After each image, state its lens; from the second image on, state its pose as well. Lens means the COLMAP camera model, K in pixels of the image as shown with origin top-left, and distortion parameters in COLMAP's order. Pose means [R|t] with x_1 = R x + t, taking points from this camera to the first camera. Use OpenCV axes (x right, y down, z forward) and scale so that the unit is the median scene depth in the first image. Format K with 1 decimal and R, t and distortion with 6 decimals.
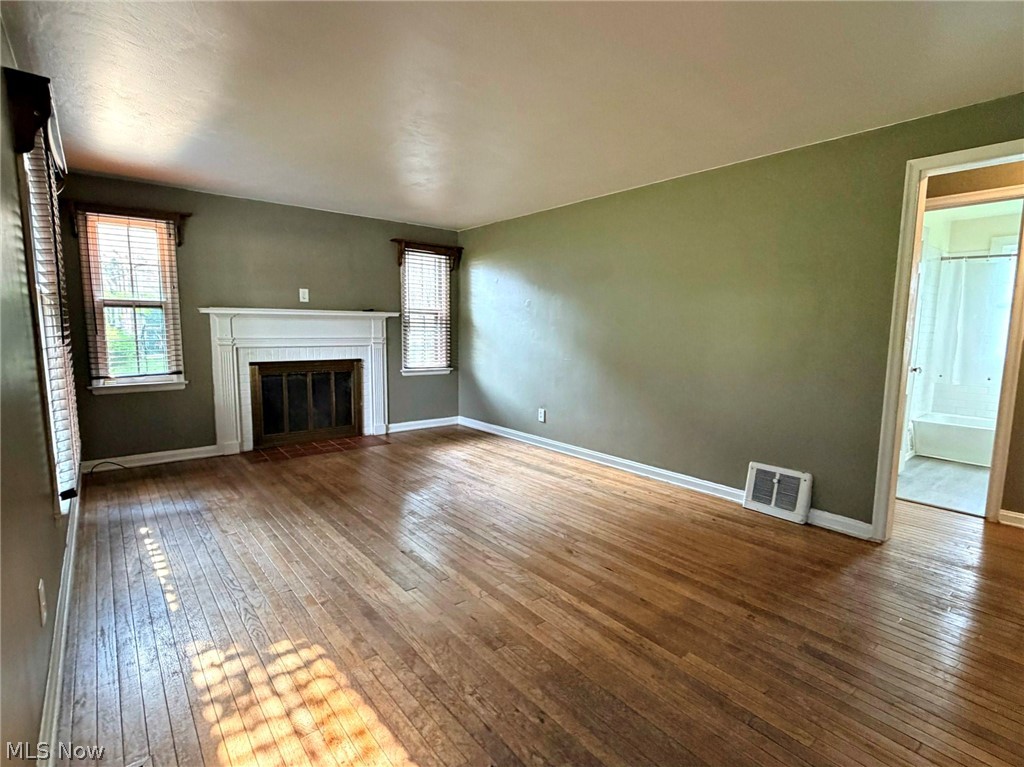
lens RADIAL K [[493.0, 0, 511.4], [0, 493.0, 386.2], [0, 0, 1]] dist [0.001426, 0.000373]
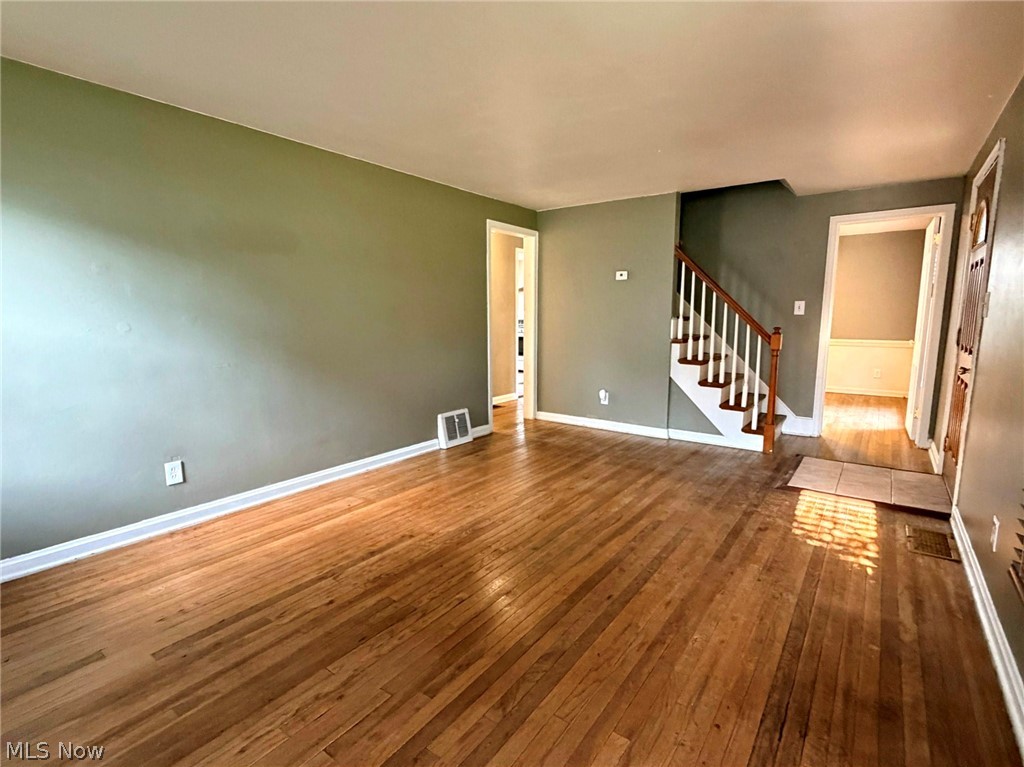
lens RADIAL K [[493.0, 0, 511.4], [0, 493.0, 386.2], [0, 0, 1]] dist [0.001426, 0.000373]
pose [[-0.229464, -0.153099, 0.961201, -0.816131], [0.119917, 0.975581, 0.184017, -0.140941], [-0.965902, 0.157489, -0.205502, 1.078012]]
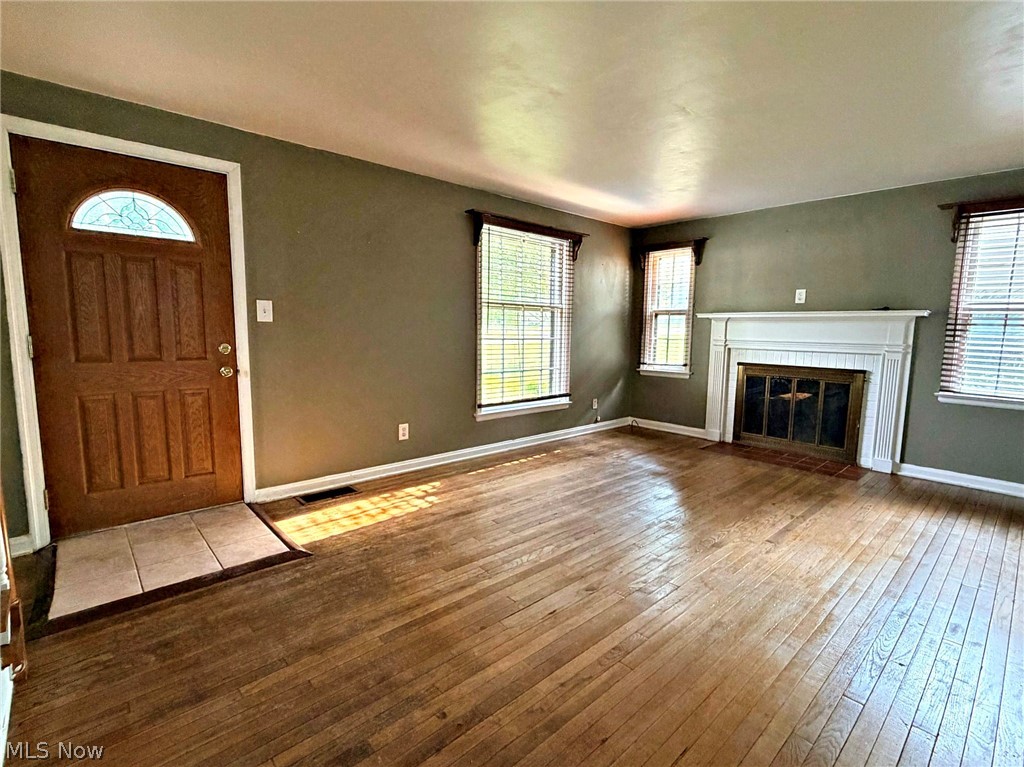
lens RADIAL K [[497.0, 0, 525.7], [0, 497.0, 381.9], [0, 0, 1]] dist [-0.005246, -0.000484]
pose [[0.067686, 0.096233, -0.993055, 0.708801], [-0.134629, 0.987115, 0.086481, -0.050086], [0.988582, 0.127840, 0.079770, 0.616560]]
